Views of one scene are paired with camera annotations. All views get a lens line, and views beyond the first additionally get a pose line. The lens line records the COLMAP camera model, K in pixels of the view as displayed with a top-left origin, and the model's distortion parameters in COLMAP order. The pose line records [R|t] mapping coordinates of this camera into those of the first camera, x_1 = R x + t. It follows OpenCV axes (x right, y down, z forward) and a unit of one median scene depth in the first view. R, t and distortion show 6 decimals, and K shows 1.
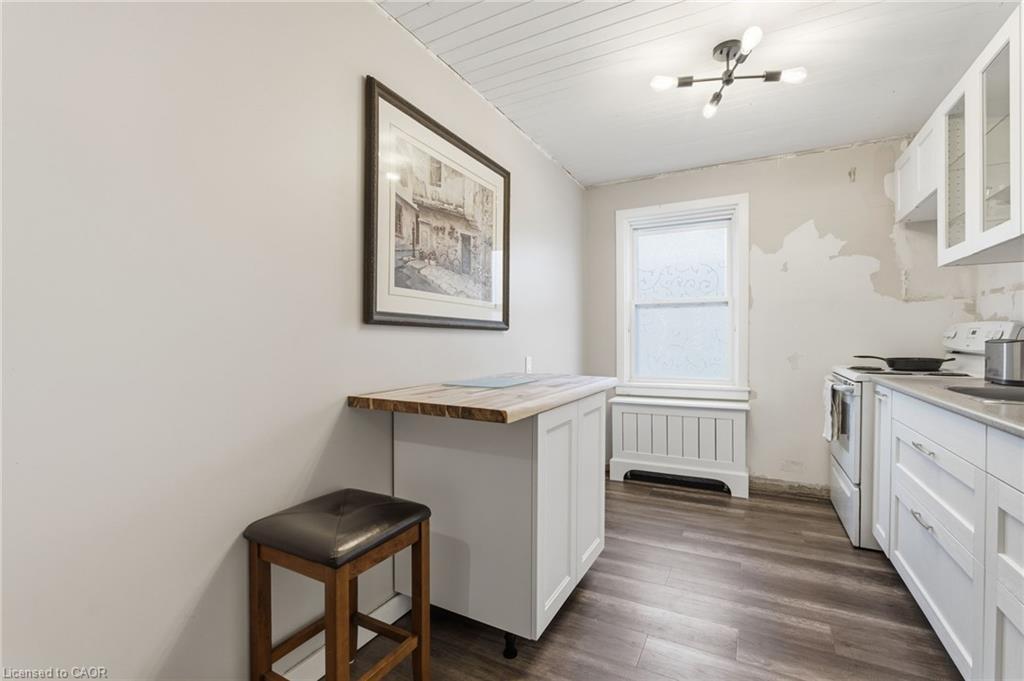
lens RADIAL K [[449.6, 0, 513.6], [0, 449.6, 345.1], [0, 0, 1]] dist [-0.008788, 0.000567]
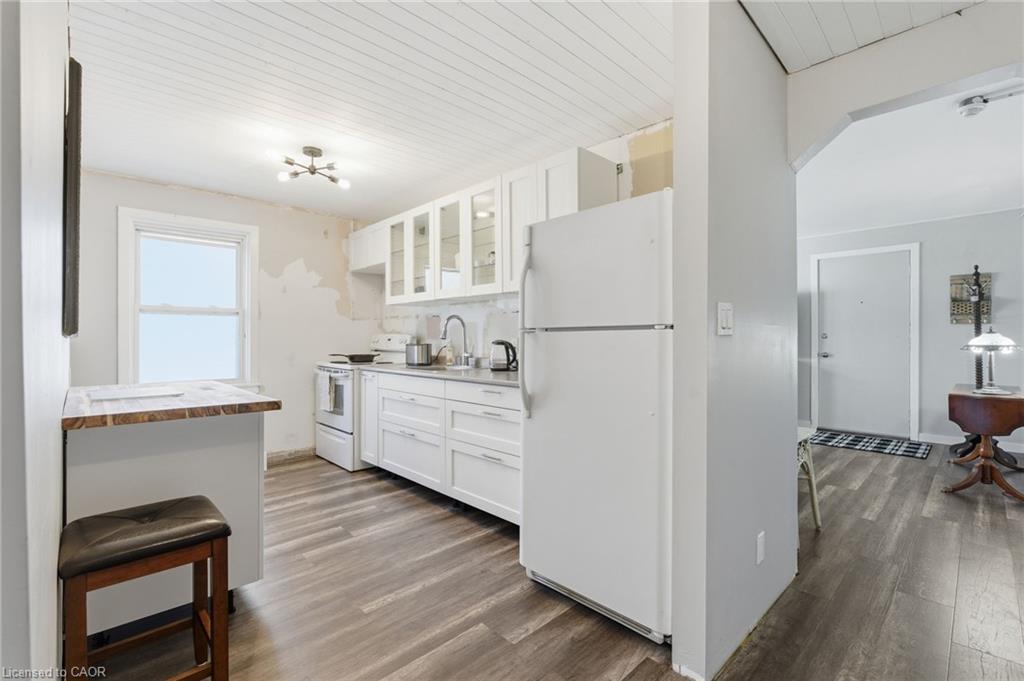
lens RADIAL K [[454.3, 0, 509.3], [0, 454.3, 340.1], [0, 0, 1]] dist [-0.009678, 0.000352]
pose [[0.314790, -0.003814, 0.949154, -0.635560], [0.015068, 0.999886, -0.000979, -0.017588], [-0.949042, 0.014610, 0.314812, -0.074087]]
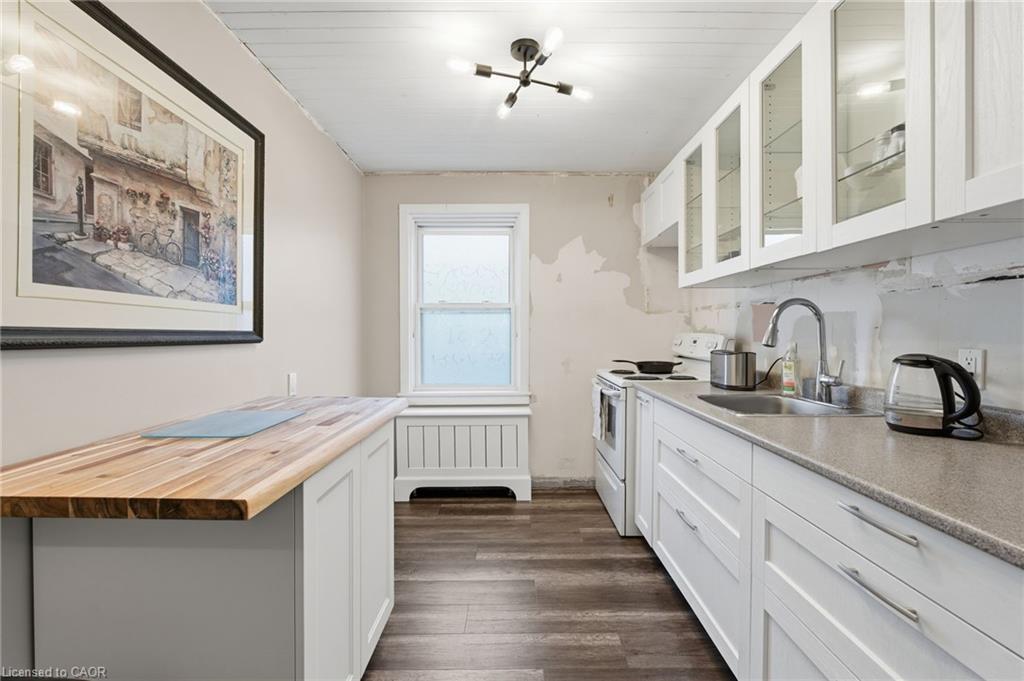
lens RADIAL K [[444.2, 0, 512.2], [0, 444.2, 337.9], [0, 0, 1]] dist [-0.013090, 0.000830]
pose [[0.884034, -0.003747, 0.467408, 0.013929], [0.004595, 0.999989, -0.000675, -0.042323], [-0.467401, 0.002744, 0.884041, 0.159895]]
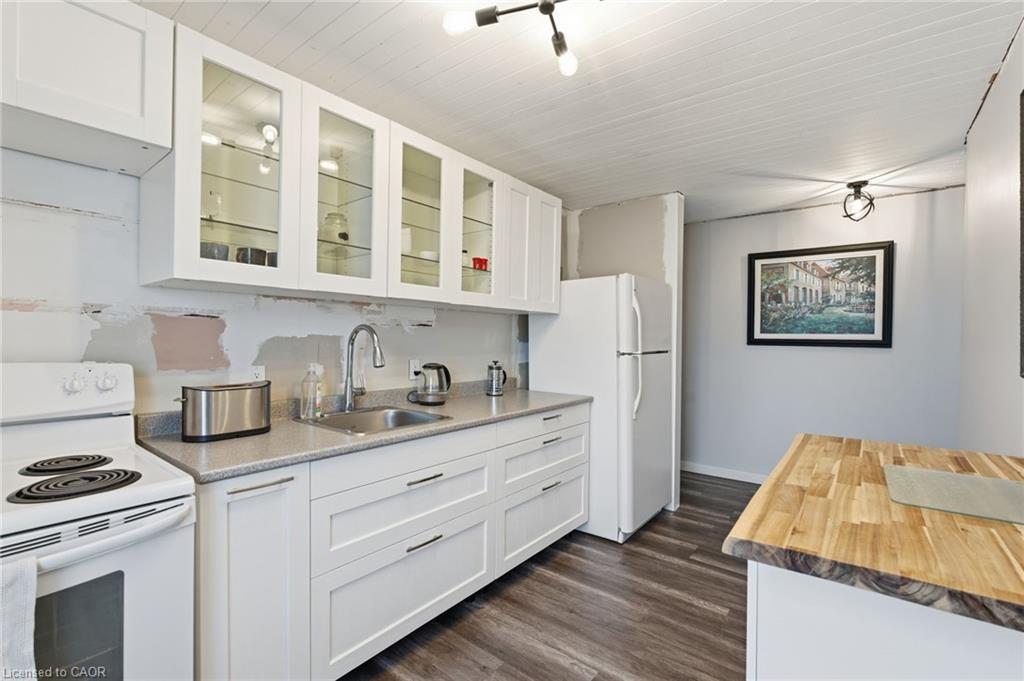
lens RADIAL K [[454.3, 0, 509.3], [0, 454.3, 340.1], [0, 0, 1]] dist [-0.009678, 0.000352]
pose [[-0.983274, -0.006711, 0.182008, 0.349934], [-0.003731, 0.999853, 0.016715, -0.093453], [-0.182093, 0.015756, -0.983155, 1.440076]]
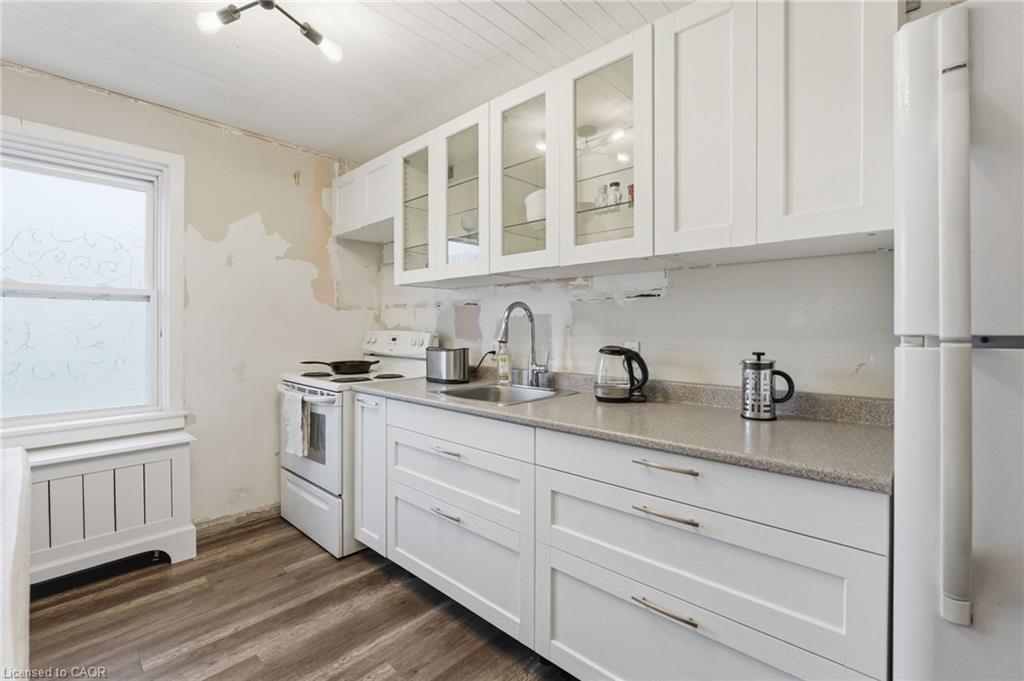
lens RADIAL K [[454.3, 0, 510.1], [0, 454.3, 332.6], [0, 0, 1]] dist [-0.007124, 0.000278]
pose [[0.264560, -0.004966, 0.964356, -0.103020], [0.012405, 0.999922, 0.001746, -0.047396], [-0.964289, 0.011501, 0.264601, 0.372540]]
